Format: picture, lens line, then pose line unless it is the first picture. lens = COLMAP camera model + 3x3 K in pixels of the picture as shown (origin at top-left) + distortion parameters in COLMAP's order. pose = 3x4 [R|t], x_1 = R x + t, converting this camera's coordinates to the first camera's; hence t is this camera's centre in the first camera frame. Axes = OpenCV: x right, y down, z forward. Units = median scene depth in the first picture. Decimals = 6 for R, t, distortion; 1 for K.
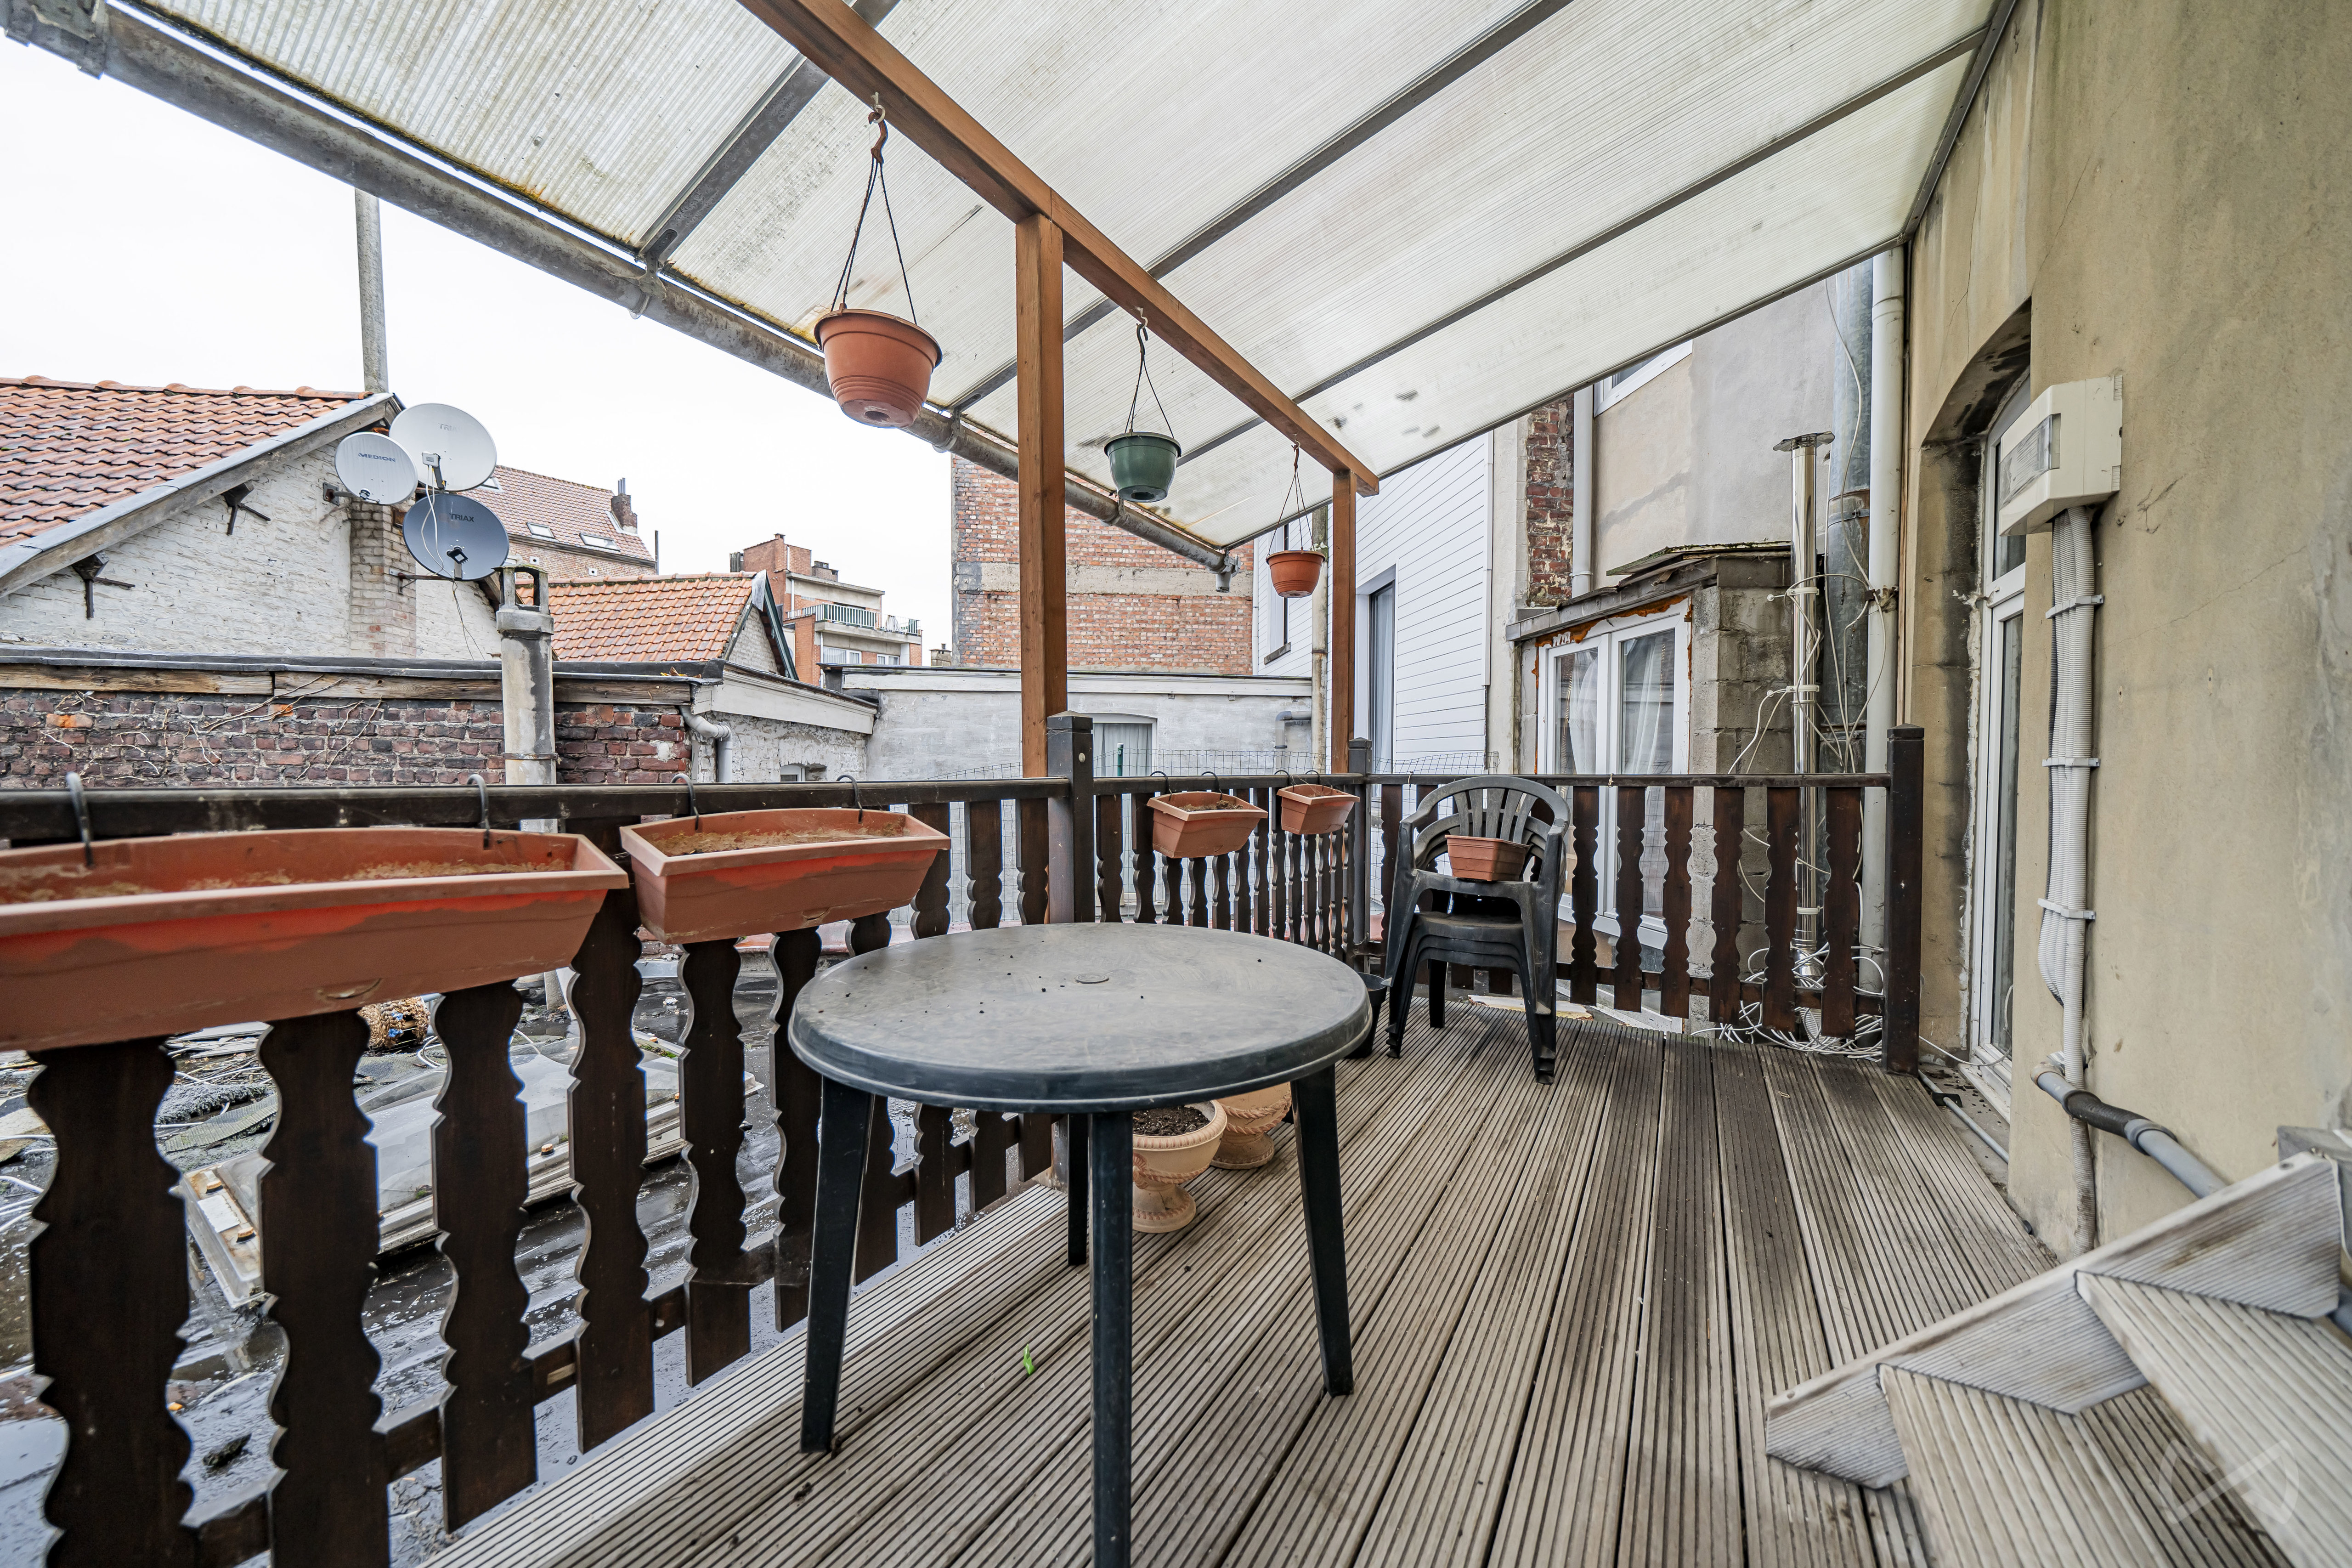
lens RADIAL K [[805.5, 0, 1169.3], [0, 805.5, 781.1], [0, 0, 1]] dist [-0.003218, -0.000064]
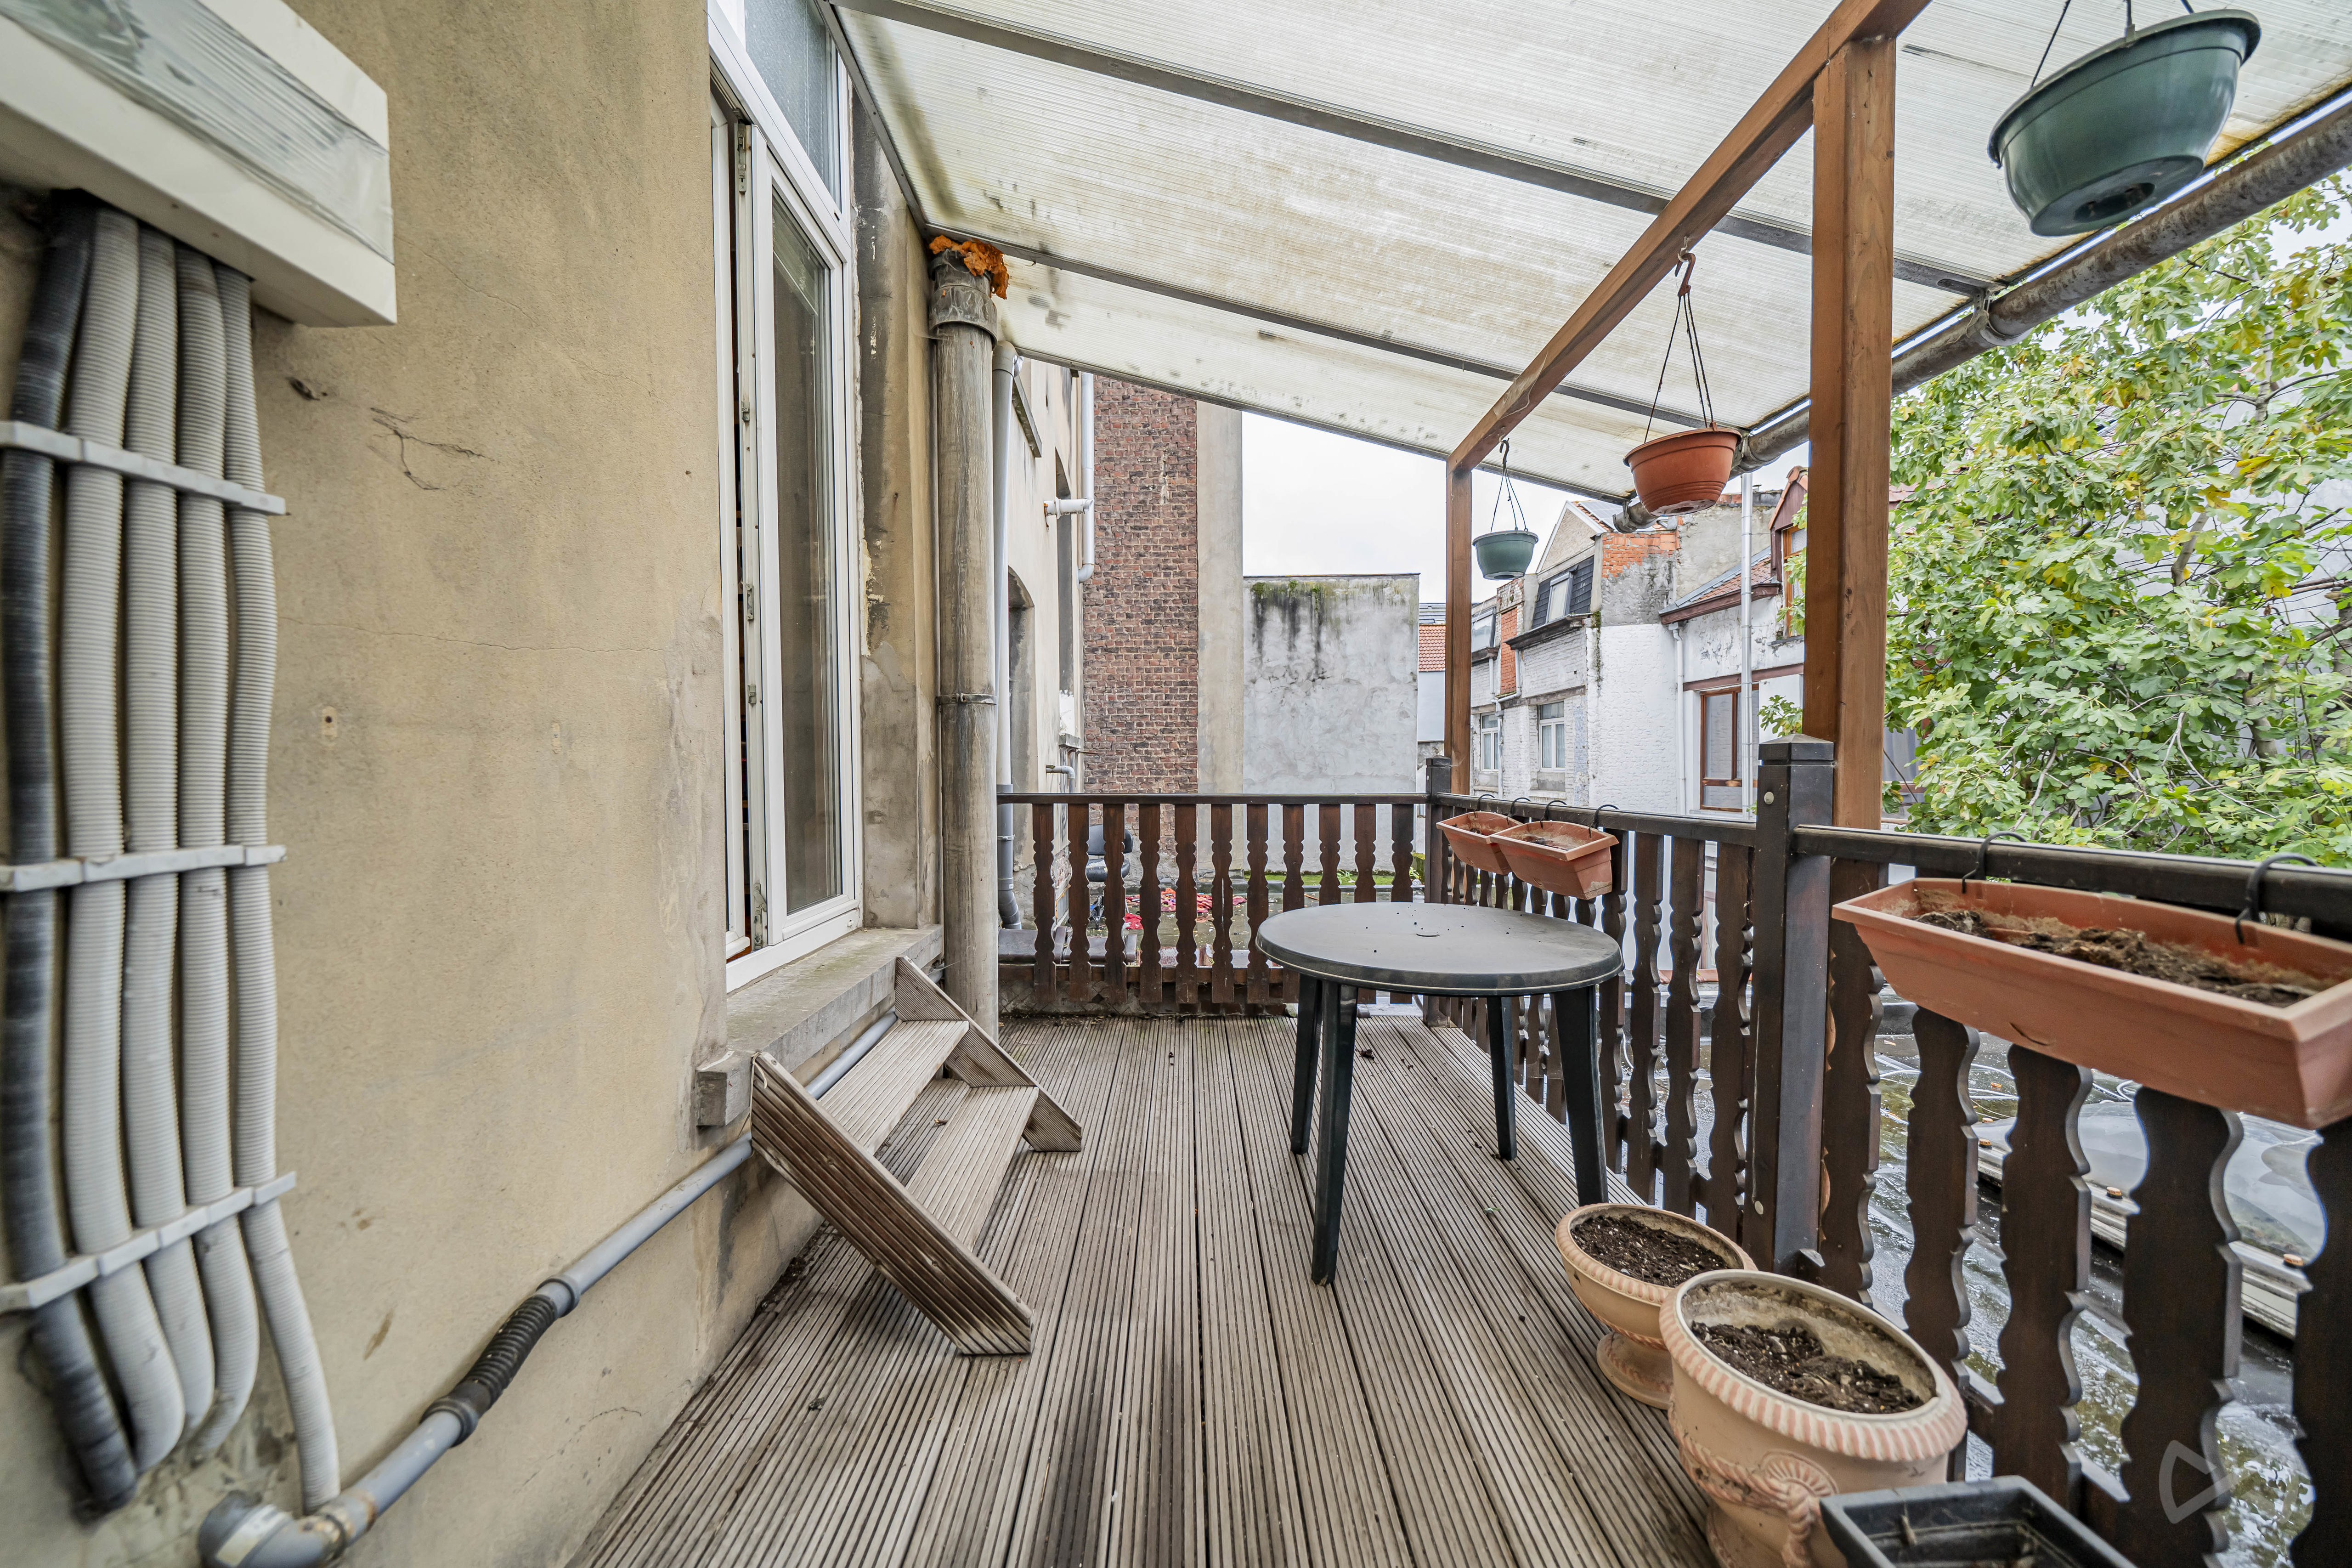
lens RADIAL K [[805.5, 0, 1175.2], [0, 805.5, 777.1], [0, 0, 1]] dist [-0.003218, -0.000064]
pose [[-0.846669, 0.010701, -0.532012, 1.227010], [-0.000498, 0.999781, 0.020903, -0.102862], [0.532119, 0.017963, -0.846479, 2.184836]]
